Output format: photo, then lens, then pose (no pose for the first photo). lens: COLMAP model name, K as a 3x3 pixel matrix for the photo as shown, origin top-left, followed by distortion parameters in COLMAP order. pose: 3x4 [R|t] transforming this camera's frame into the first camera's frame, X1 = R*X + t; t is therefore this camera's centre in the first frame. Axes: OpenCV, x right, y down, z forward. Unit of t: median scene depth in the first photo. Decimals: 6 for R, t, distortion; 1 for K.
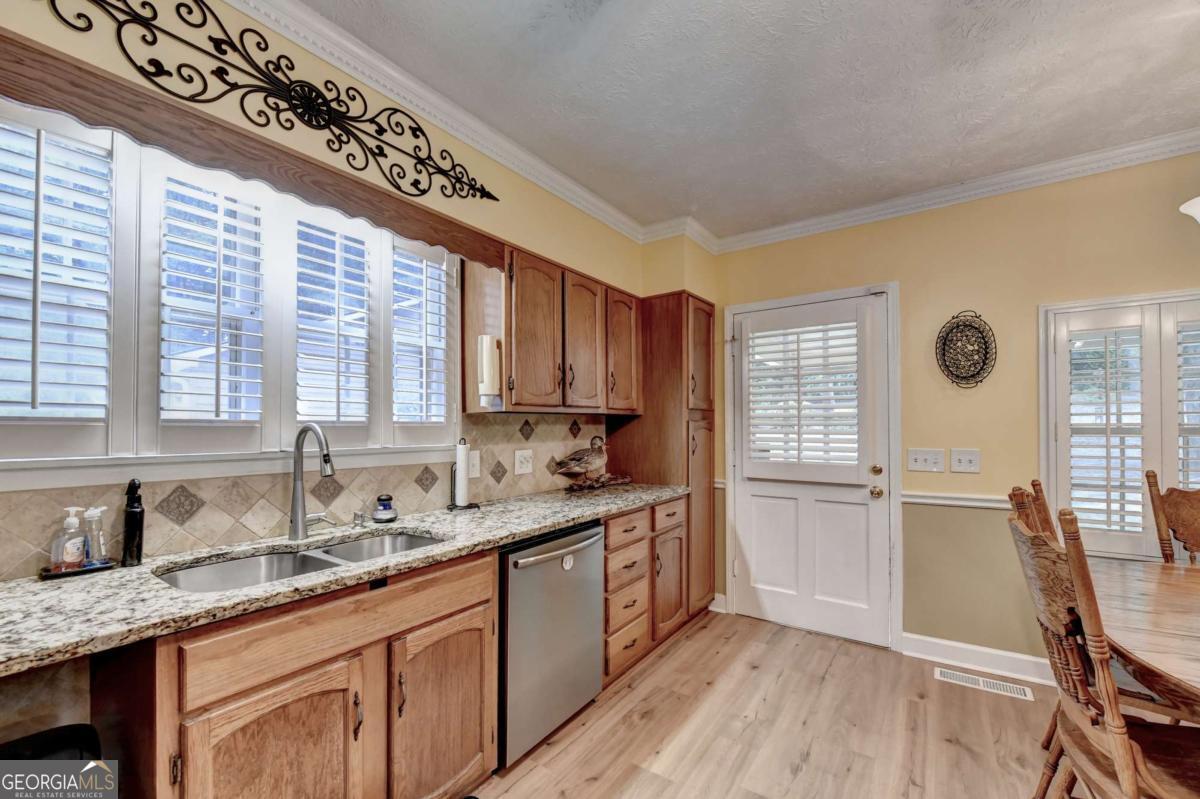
lens RADIAL K [[492.5, 0, 605.4], [0, 492.5, 423.7], [0, 0, 1]] dist [-0.004335, 0.000057]
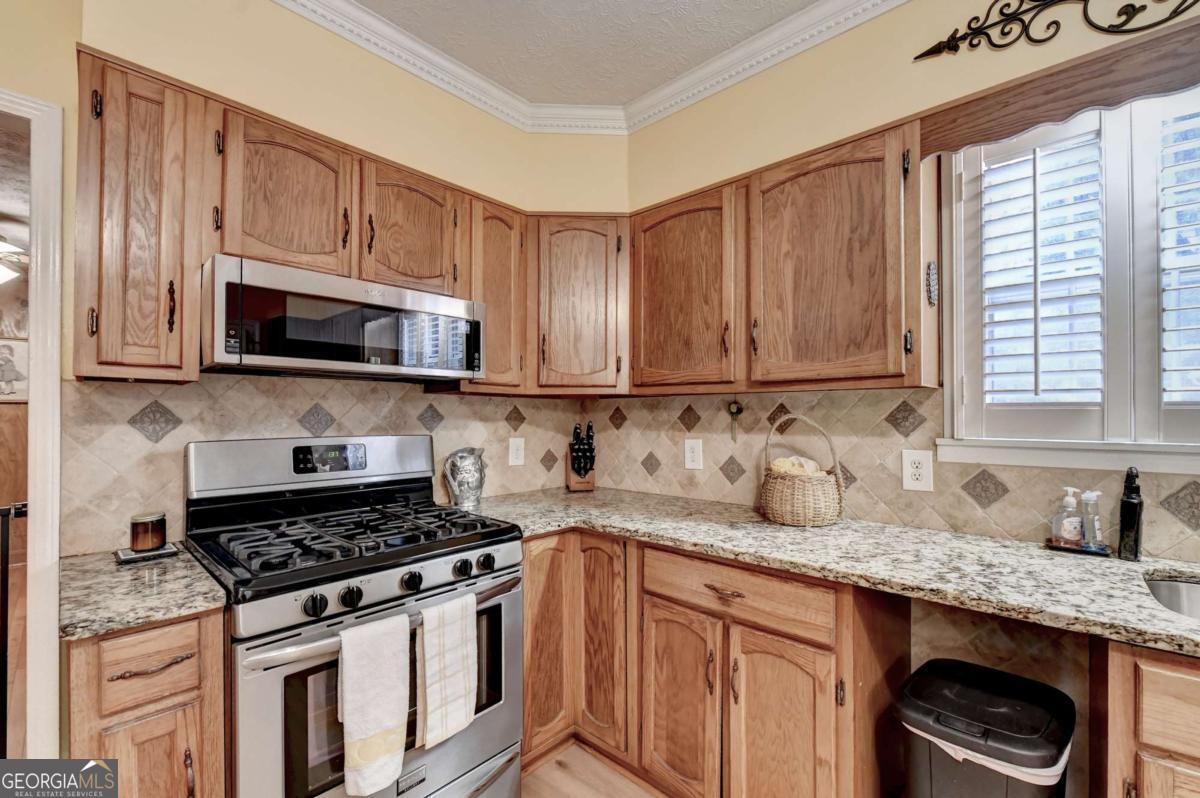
lens RADIAL K [[508.8, 0, 613.0], [0, 508.8, 411.1], [0, 0, 1]] dist [-0.008535, 0.000864]
pose [[-0.123851, -0.004474, -0.992291, 0.104441], [0.012217, 0.999907, -0.006033, 0.000755], [0.992226, -0.012870, -0.123785, 0.145104]]
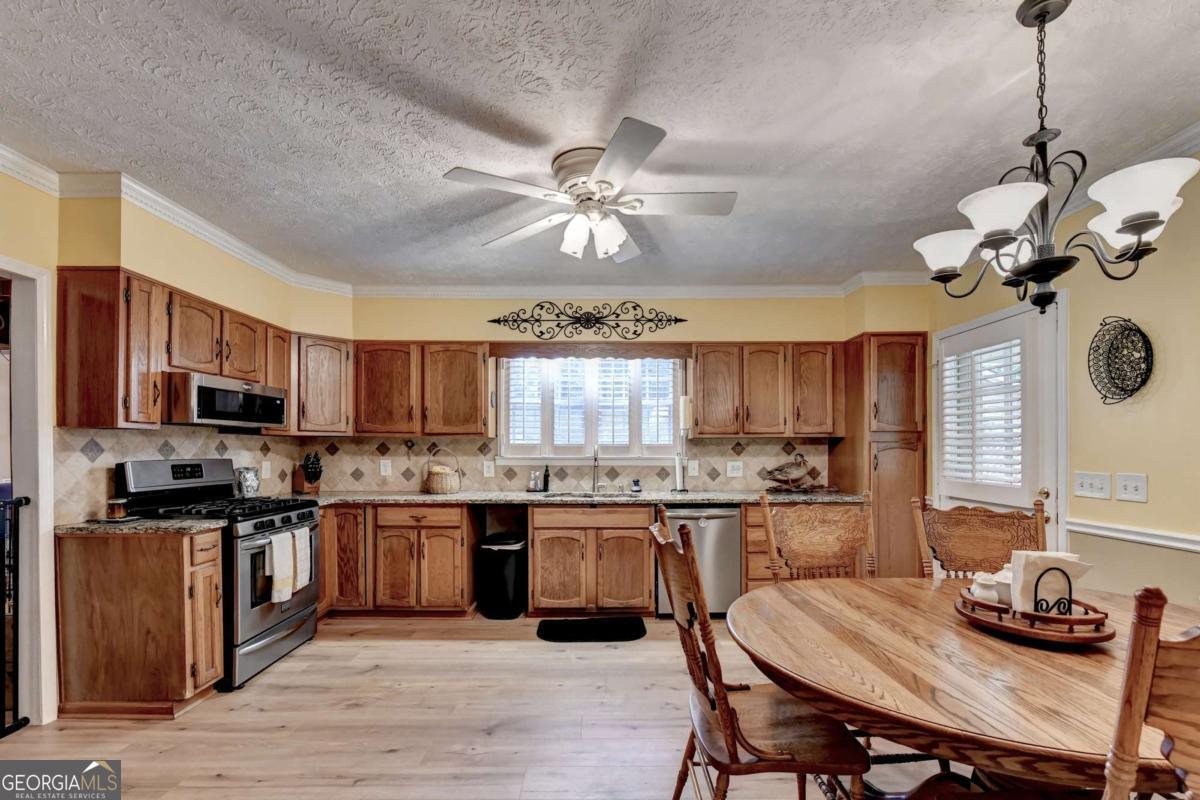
lens RADIAL K [[492.5, 0, 610.3], [0, 492.5, 451.3], [0, 0, 1]] dist [-0.004335, 0.000057]
pose [[0.584433, 0.010596, -0.811373, 1.732565], [0.004737, 0.999853, 0.016469, -0.012801], [0.811428, -0.013468, 0.584297, -0.456393]]
